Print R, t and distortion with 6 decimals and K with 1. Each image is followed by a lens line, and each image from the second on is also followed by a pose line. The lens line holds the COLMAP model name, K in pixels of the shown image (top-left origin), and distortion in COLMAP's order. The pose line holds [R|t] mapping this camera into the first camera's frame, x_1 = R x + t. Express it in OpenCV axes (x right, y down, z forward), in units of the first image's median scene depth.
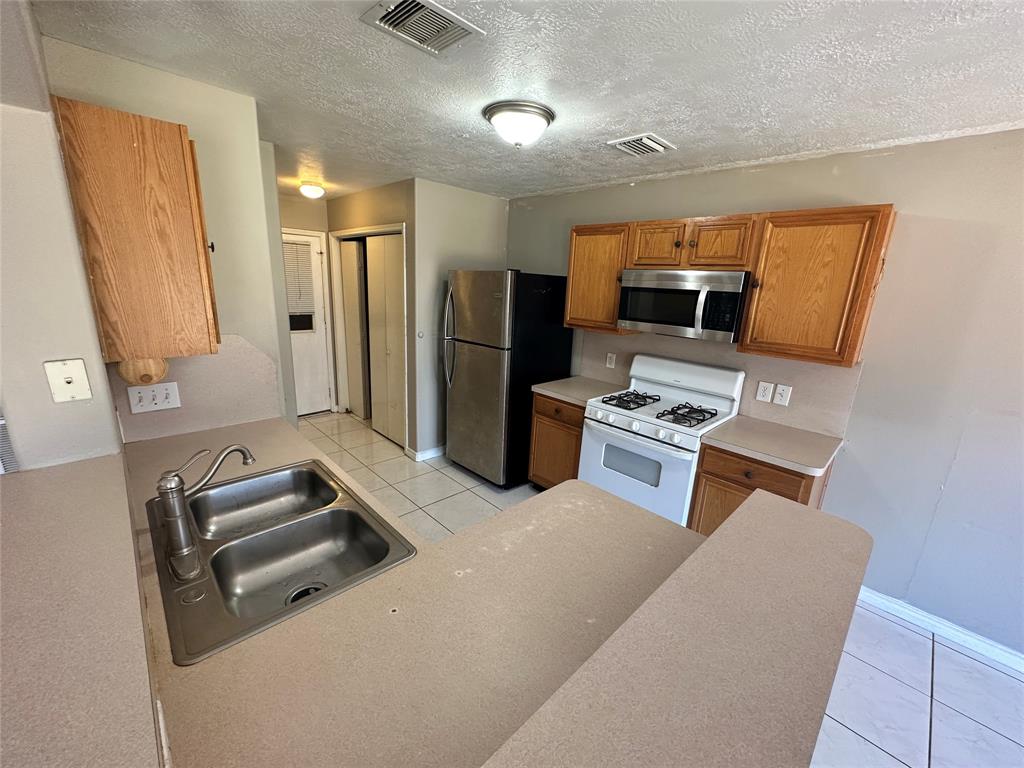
lens RADIAL K [[406.6, 0, 512.0], [0, 406.6, 384.0], [0, 0, 1]] dist [-0.001873, 0.000219]
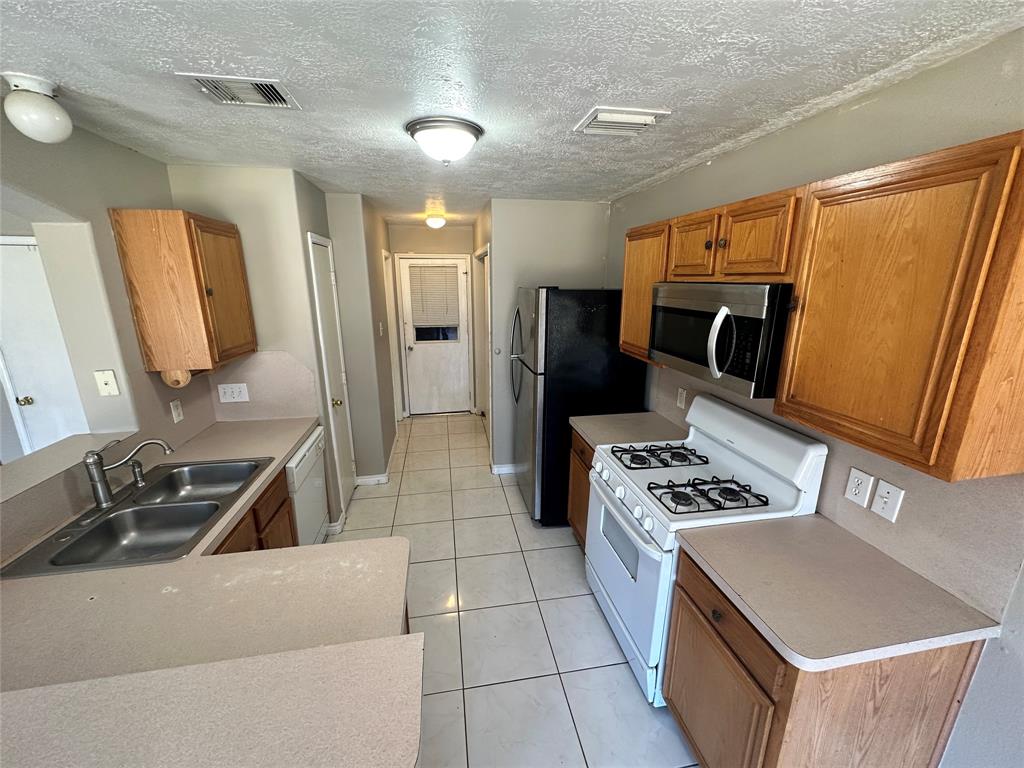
lens RADIAL K [[406.6, 0, 512.0], [0, 406.6, 384.0], [0, 0, 1]] dist [-0.001873, 0.000219]
pose [[0.827423, 0.093833, -0.553684, 0.563755], [-0.098616, 0.994899, 0.021235, -0.097347], [0.552853, 0.037032, 0.832456, 0.267560]]
